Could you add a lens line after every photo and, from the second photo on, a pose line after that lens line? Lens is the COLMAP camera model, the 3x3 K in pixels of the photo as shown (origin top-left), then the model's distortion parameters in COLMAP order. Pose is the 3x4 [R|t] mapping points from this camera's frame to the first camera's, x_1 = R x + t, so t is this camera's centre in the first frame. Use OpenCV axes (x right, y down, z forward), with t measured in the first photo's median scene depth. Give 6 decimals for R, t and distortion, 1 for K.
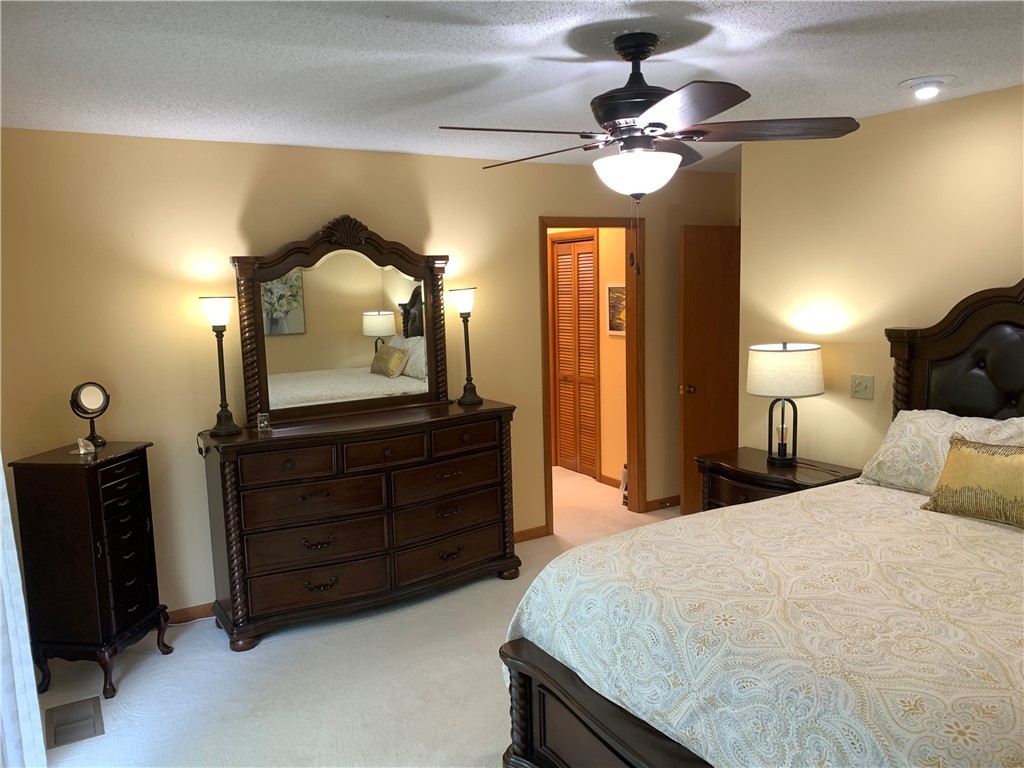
lens RADIAL K [[793.7, 0, 512.0], [0, 793.7, 384.0], [0, 0, 1]] dist [0.007194, -0.001999]
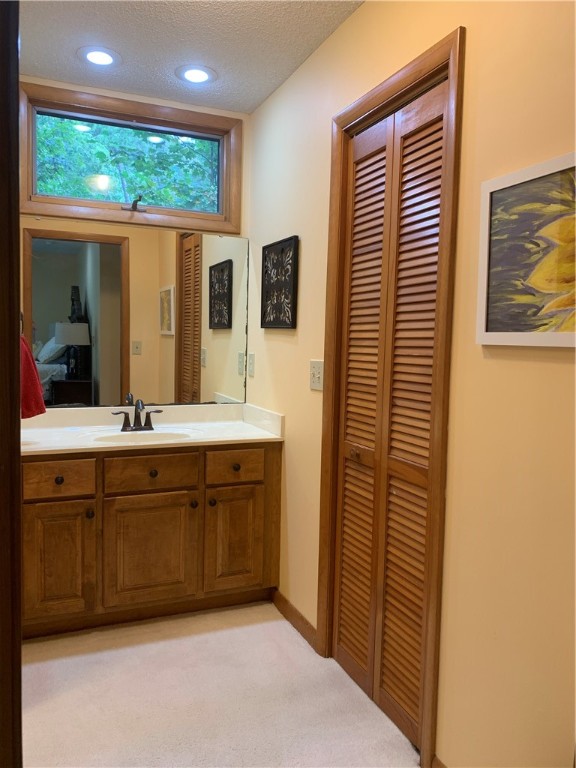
lens RADIAL K [[595.2, 0, 288.0], [0, 595.2, 384.0], [0, 0, 1]] dist [0.007194, -0.001999]
pose [[0.988621, 0.056387, -0.139462, 0.074819], [-0.063812, 0.996741, -0.049351, -0.028499], [0.136224, 0.057689, 0.988997, 0.713676]]
